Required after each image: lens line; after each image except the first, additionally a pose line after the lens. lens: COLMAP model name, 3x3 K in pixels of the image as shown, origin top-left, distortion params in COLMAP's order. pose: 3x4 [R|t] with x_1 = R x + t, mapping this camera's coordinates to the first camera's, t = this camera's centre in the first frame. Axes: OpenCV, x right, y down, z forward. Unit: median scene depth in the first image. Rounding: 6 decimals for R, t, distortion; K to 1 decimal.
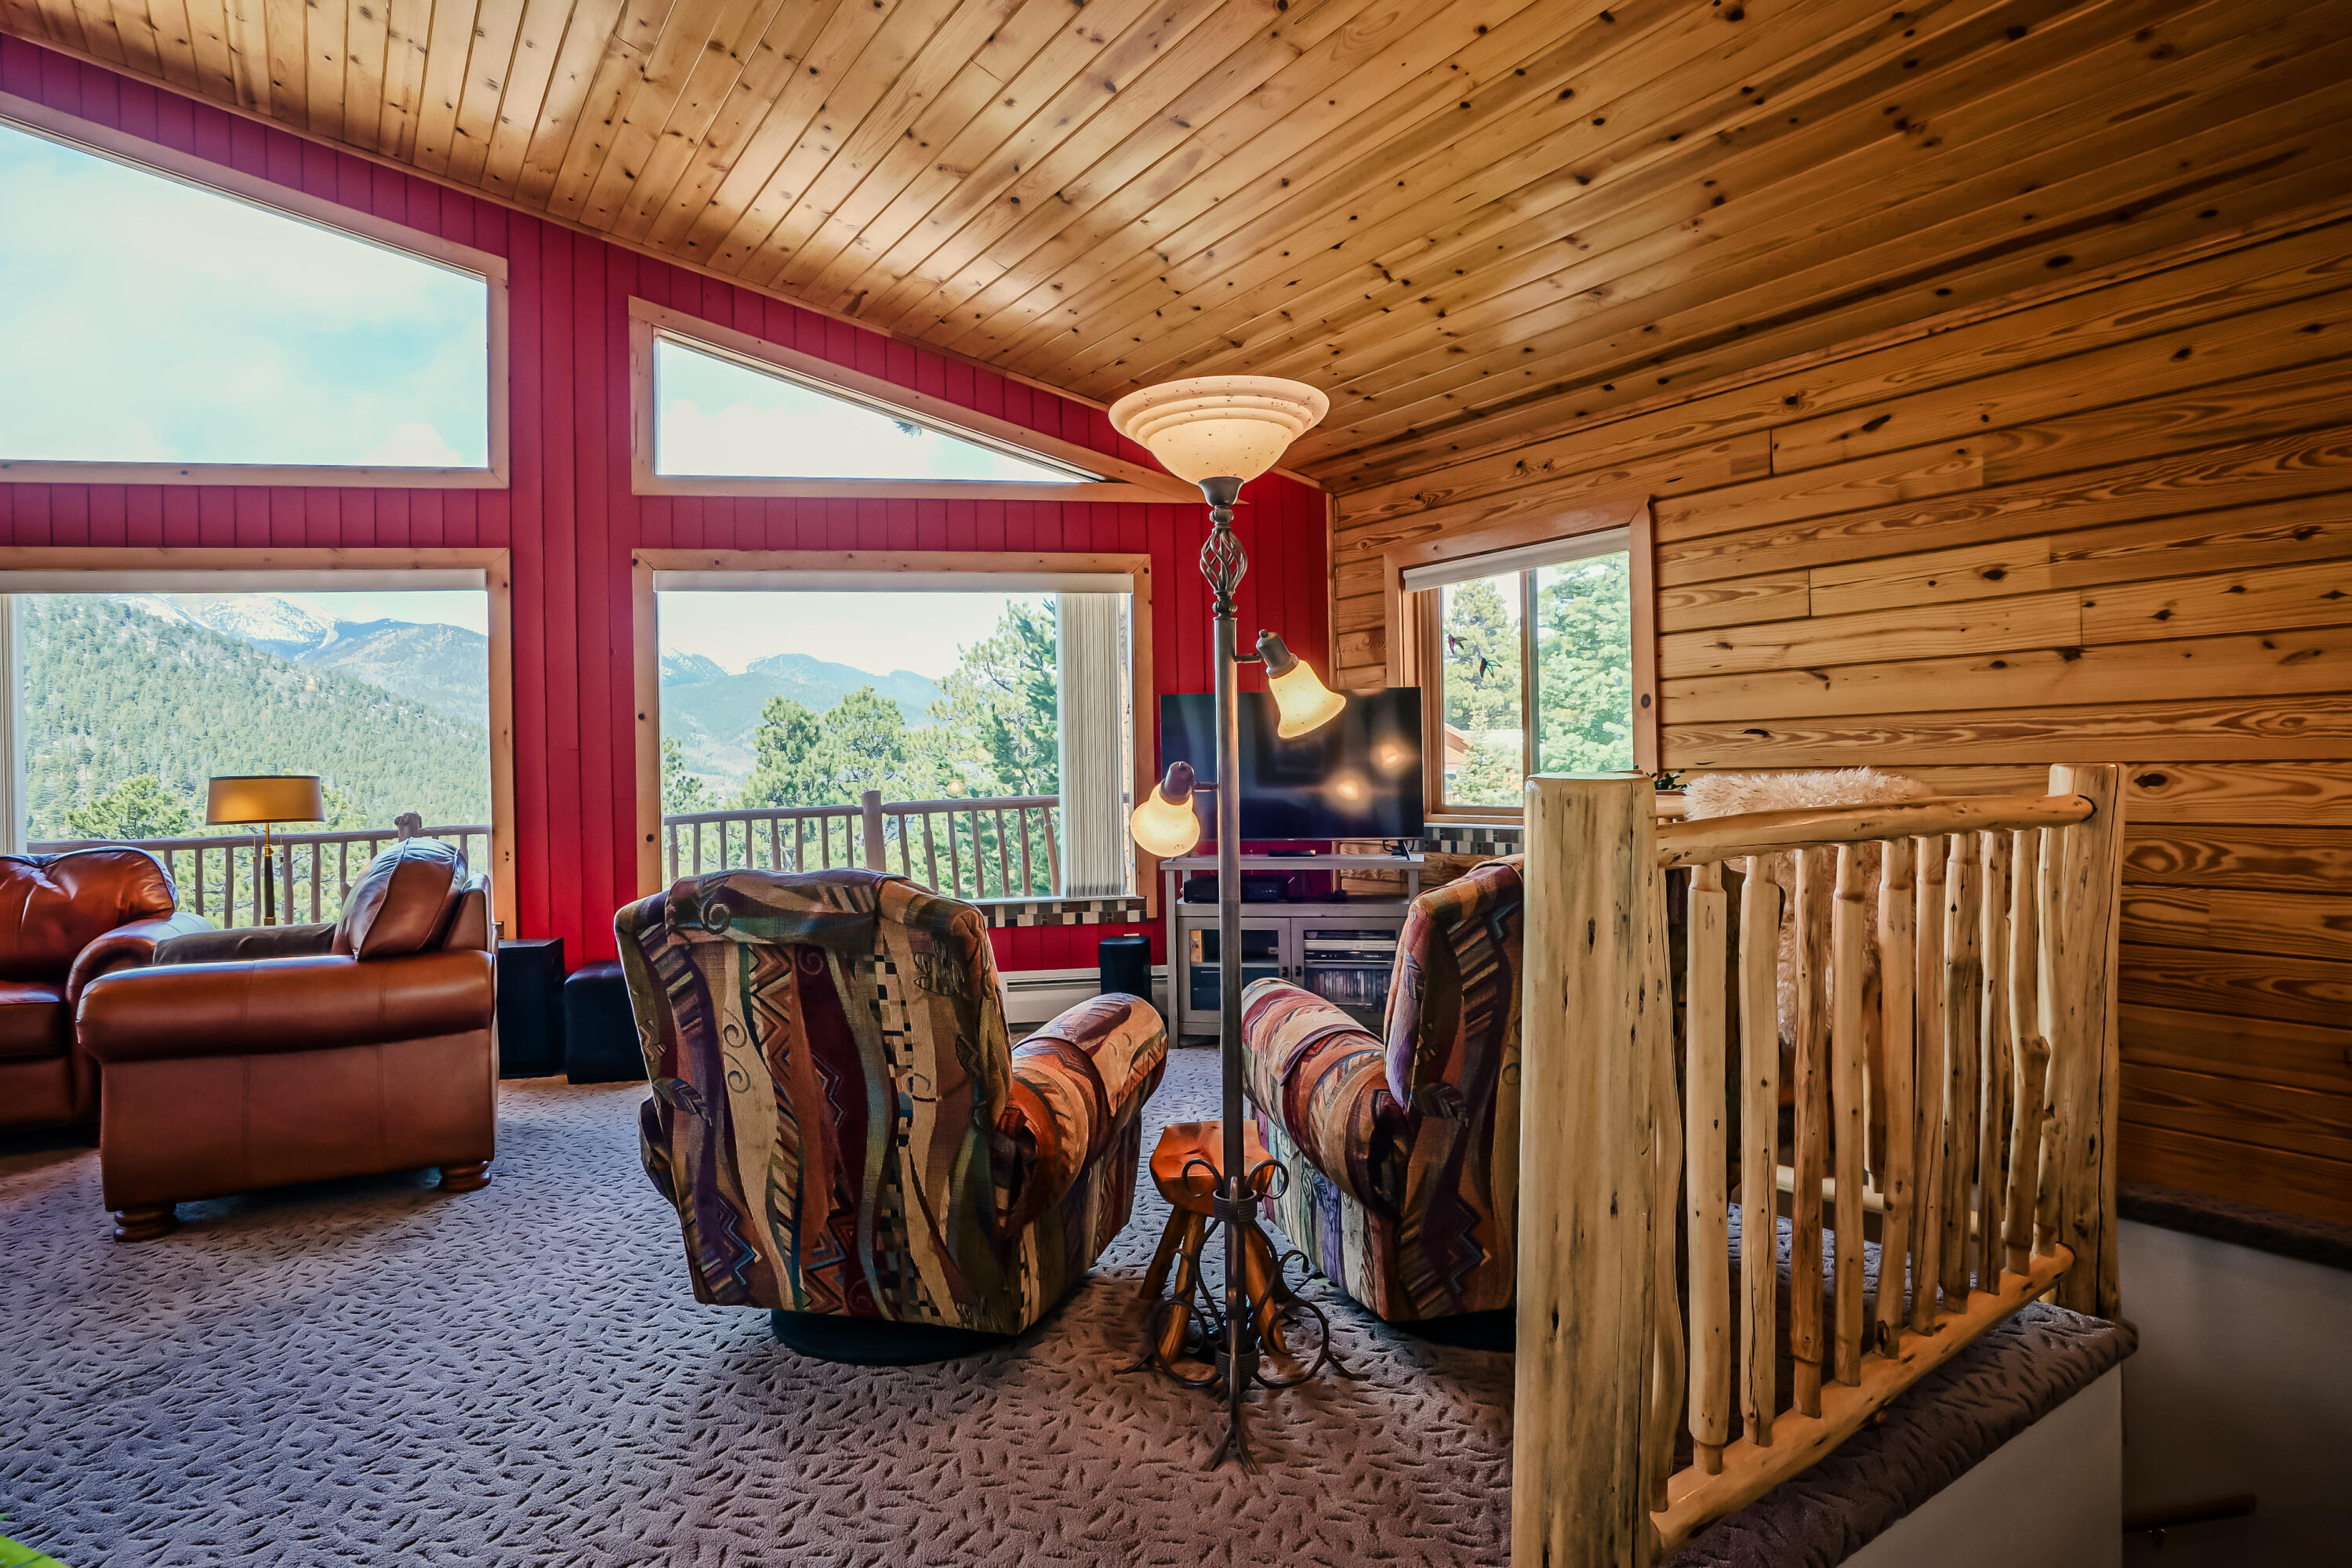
lens RADIAL K [[1274.9, 0, 1165.8], [0, 1274.9, 769.2], [0, 0, 1]] dist [-0.045245, 0.022241]
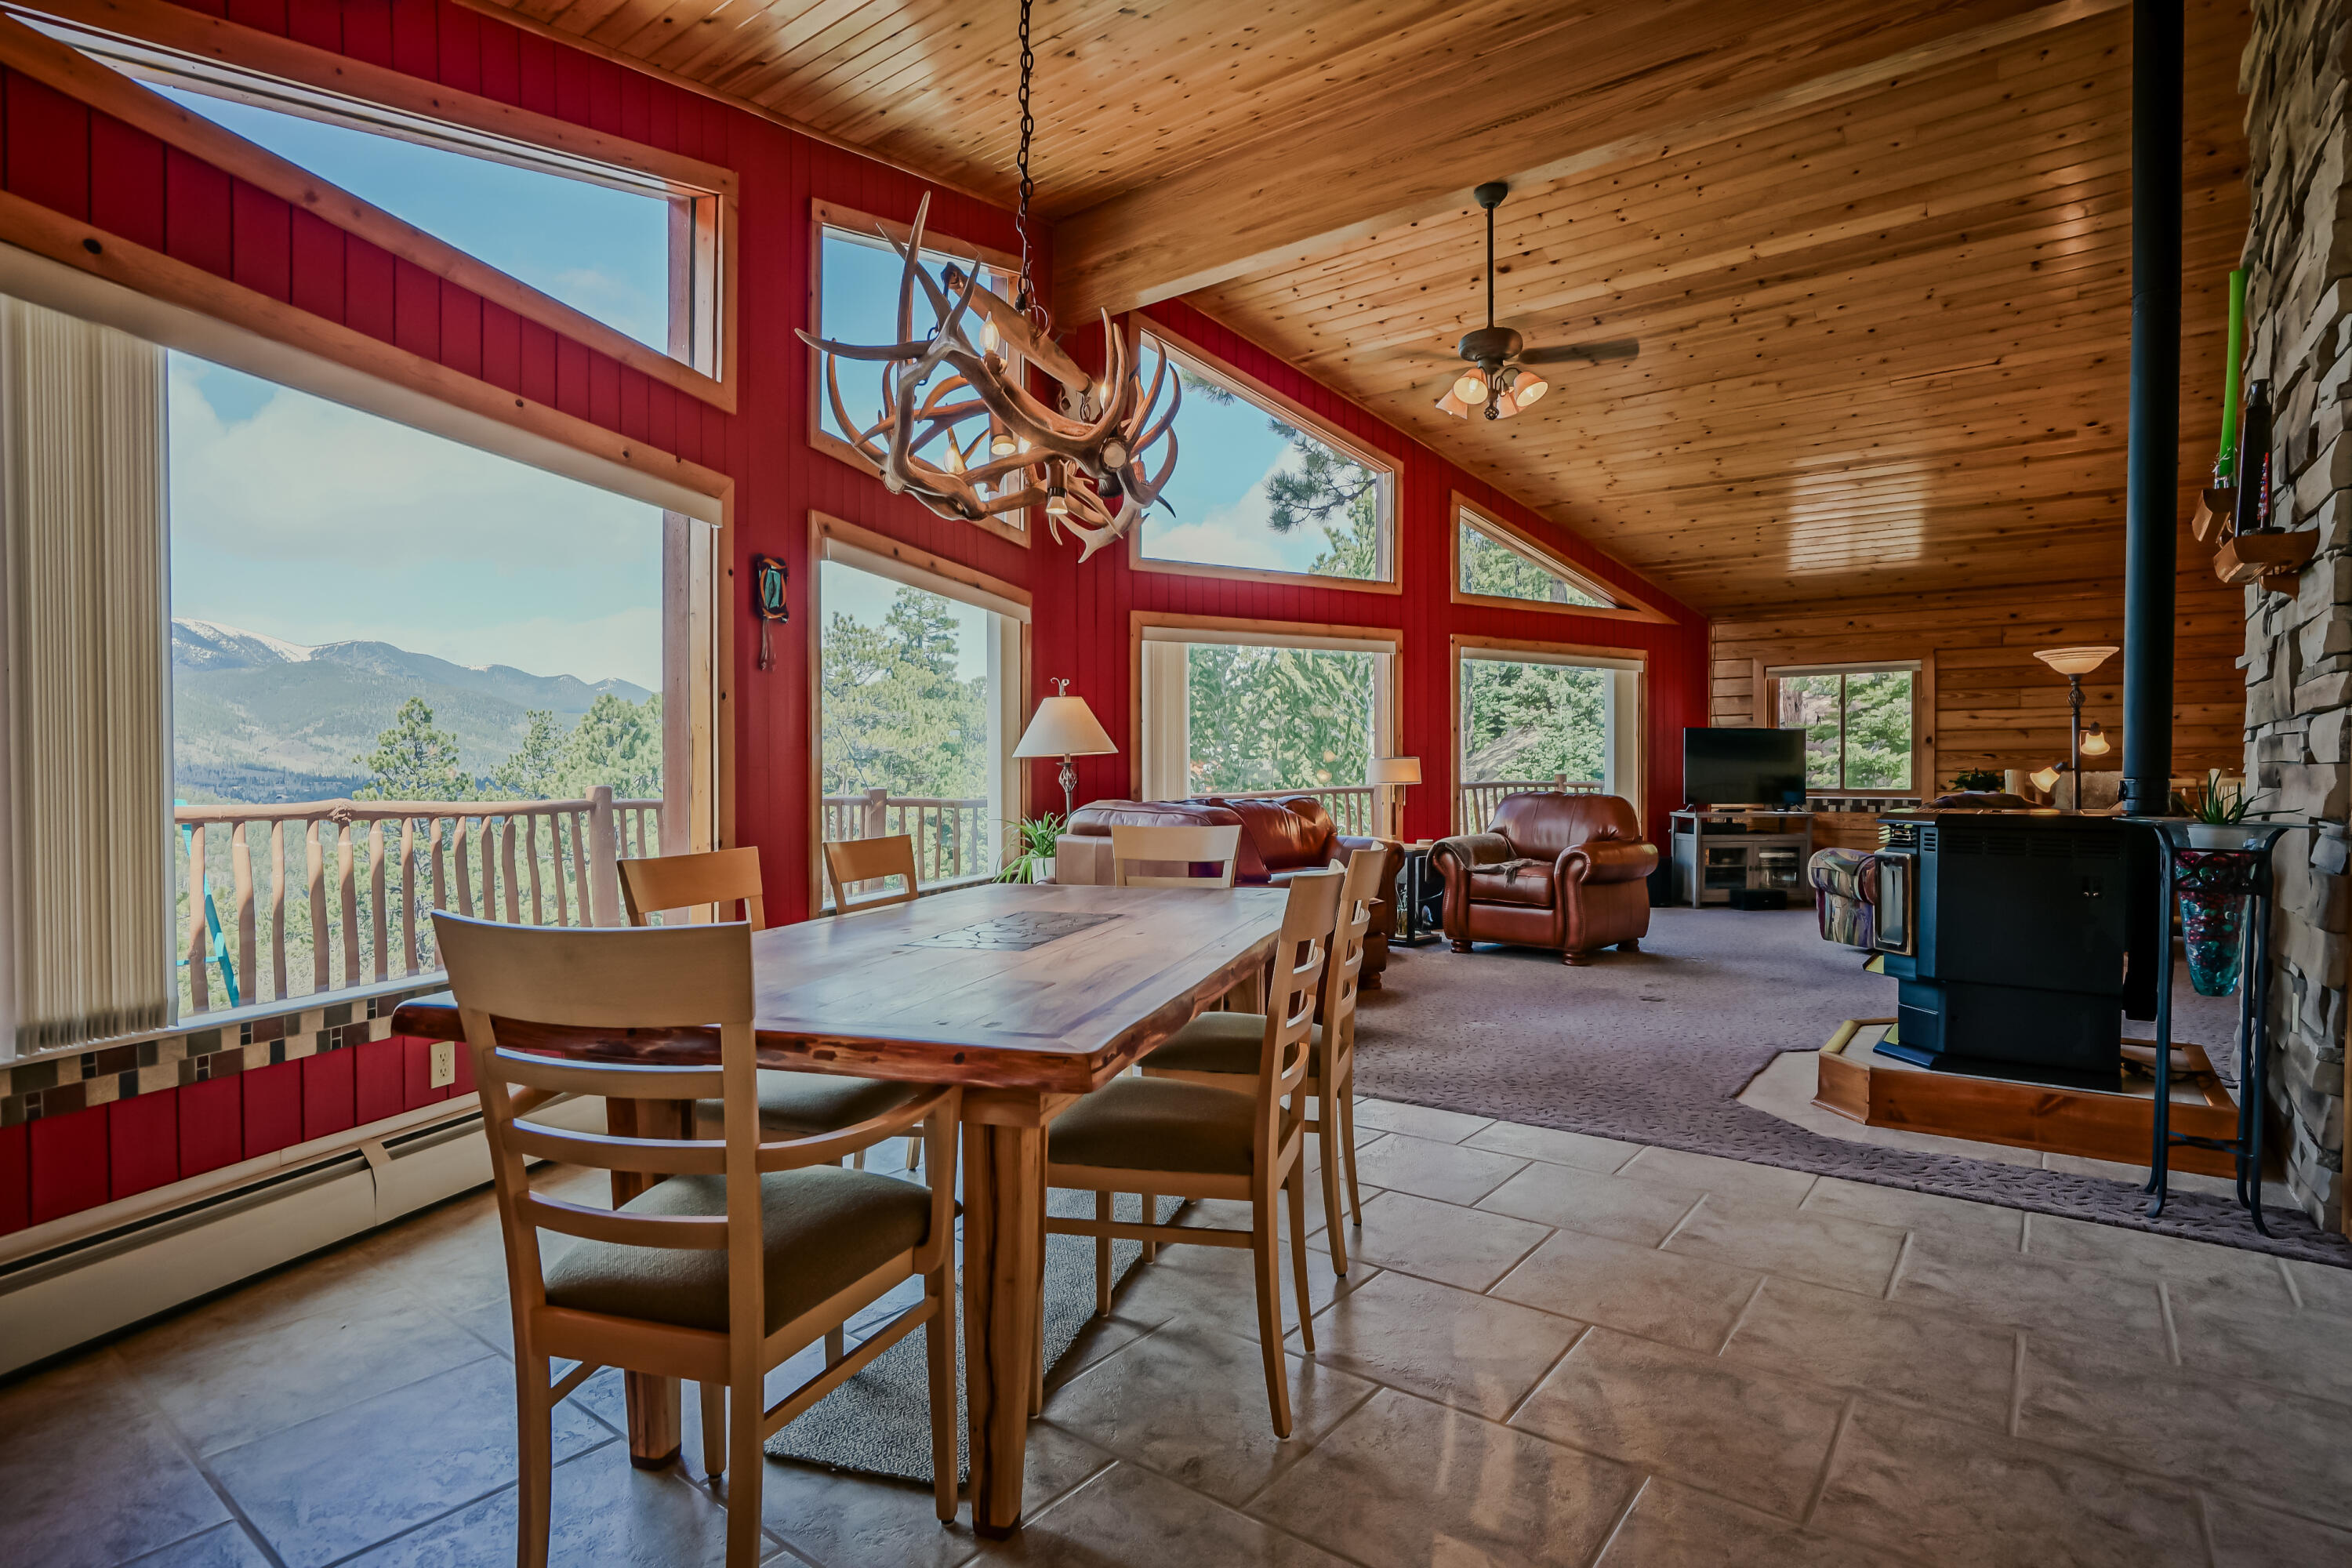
lens RADIAL K [[1203.5, 0, 1174.6], [0, 1203.5, 793.9], [0, 0, 1]] dist [-0.040424, 0.014146]
pose [[0.944670, 0.016079, 0.327627, -1.571310], [-0.020061, 0.999760, 0.008779, 0.049922], [-0.327407, -0.014866, 0.944767, -0.541018]]
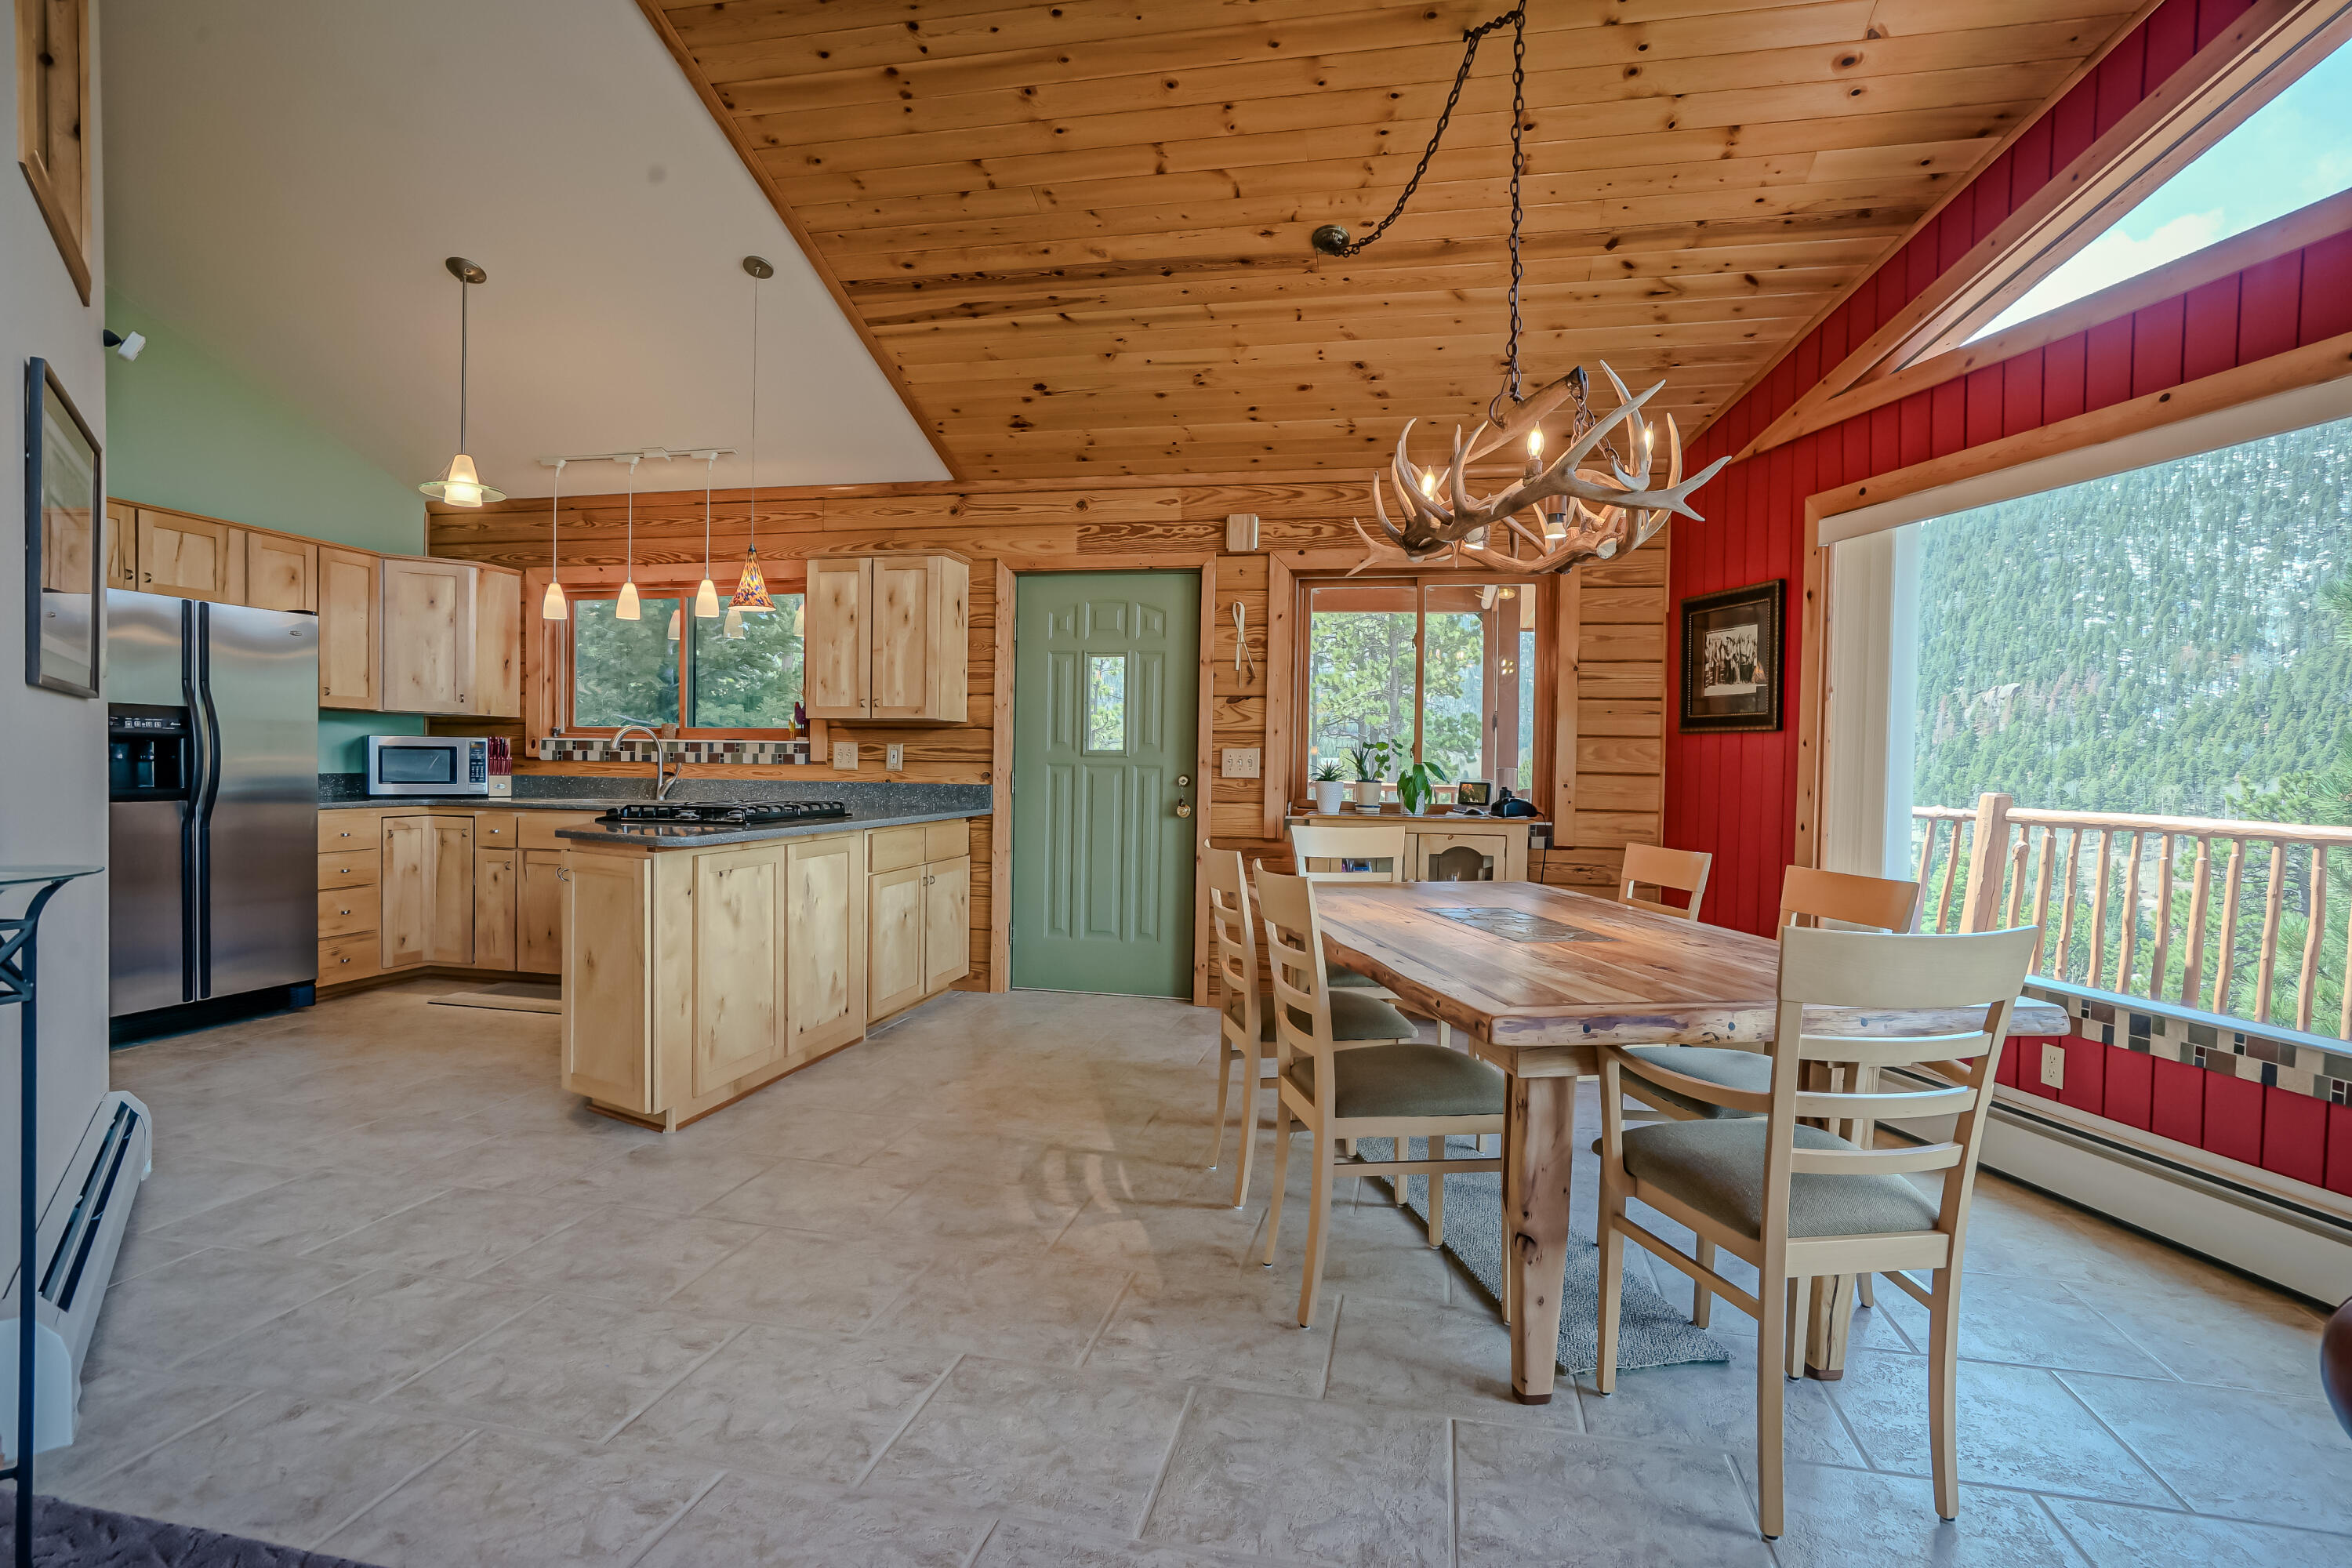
lens RADIAL K [[1203.5, 0, 1169.9], [0, 1203.5, 797.3], [0, 0, 1]] dist [-0.040424, 0.014146]
pose [[-0.721400, 0.029419, -0.691893, -0.859795], [-0.001519, 0.999028, 0.044061, 0.021696], [0.692517, 0.032837, -0.720654, 0.361210]]
